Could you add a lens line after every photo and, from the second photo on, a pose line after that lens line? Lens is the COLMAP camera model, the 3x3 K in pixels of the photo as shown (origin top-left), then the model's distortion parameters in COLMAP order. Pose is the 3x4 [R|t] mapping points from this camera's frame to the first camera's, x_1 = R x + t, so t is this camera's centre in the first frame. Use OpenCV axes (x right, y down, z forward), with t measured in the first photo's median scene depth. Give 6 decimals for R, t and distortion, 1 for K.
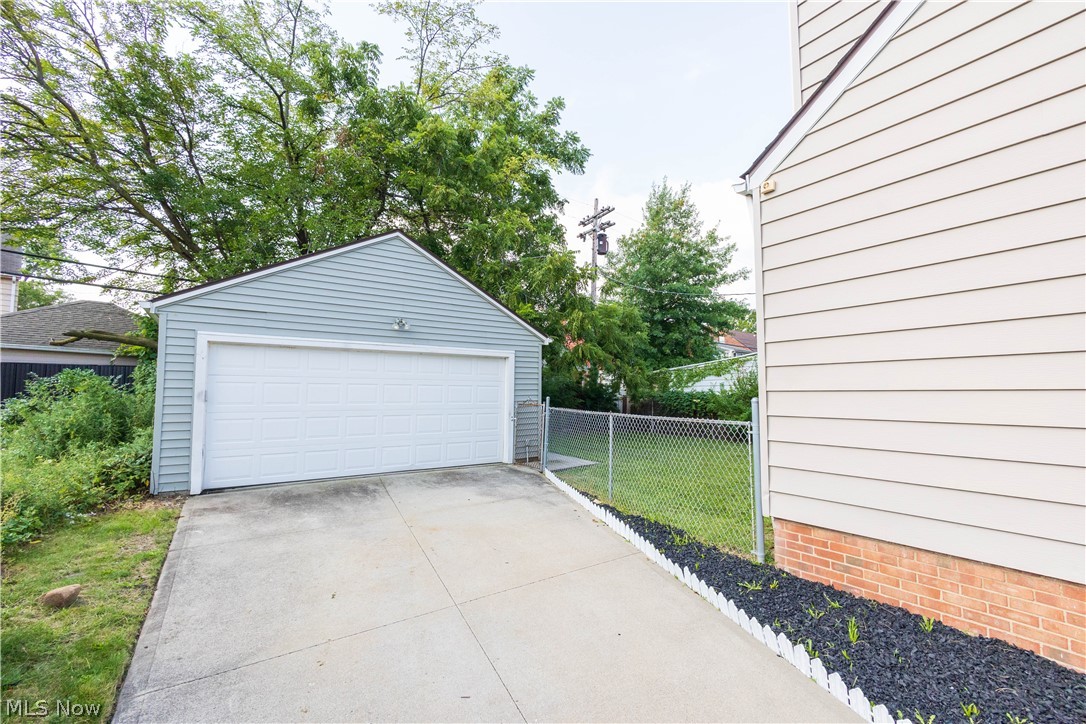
lens RADIAL K [[466.7, 0, 543.0], [0, 466.7, 362.0], [0, 0, 1]] dist [0.000553, 0.000253]
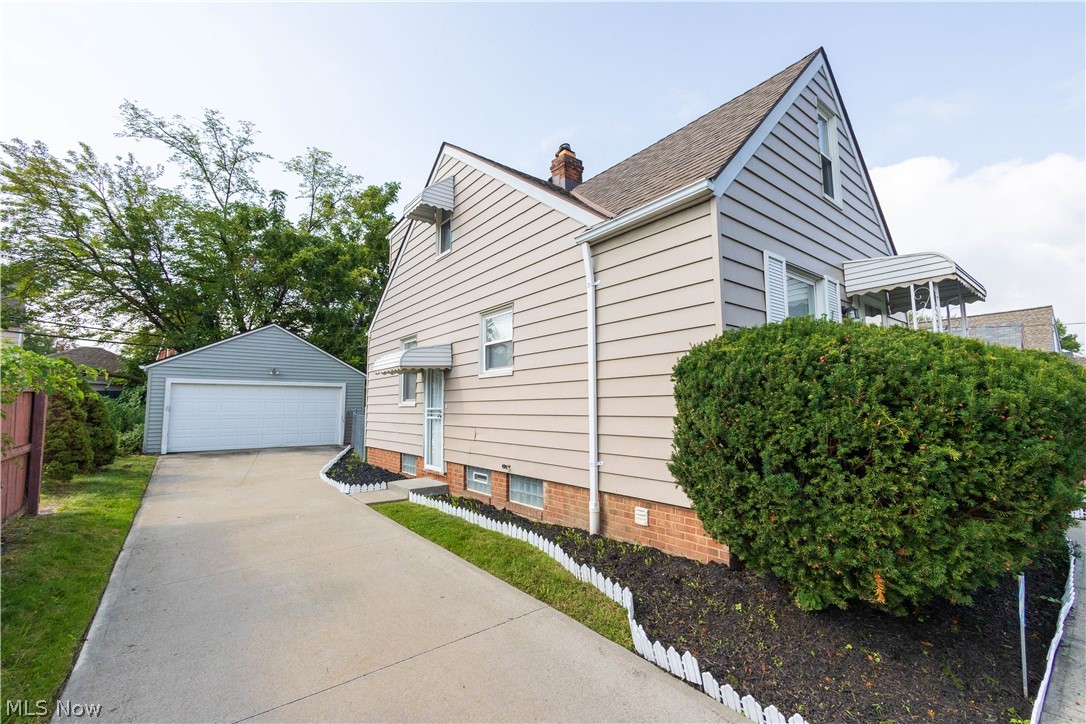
lens RADIAL K [[467.6, 0, 542.6], [0, 467.6, 359.5], [0, 0, 1]] dist [-0.001864, -0.000310]
pose [[0.997517, 0.002155, 0.070388, 0.574719], [0.000231, 0.999426, -0.033877, -0.054385], [-0.070421, 0.033809, 0.996944, -0.871655]]
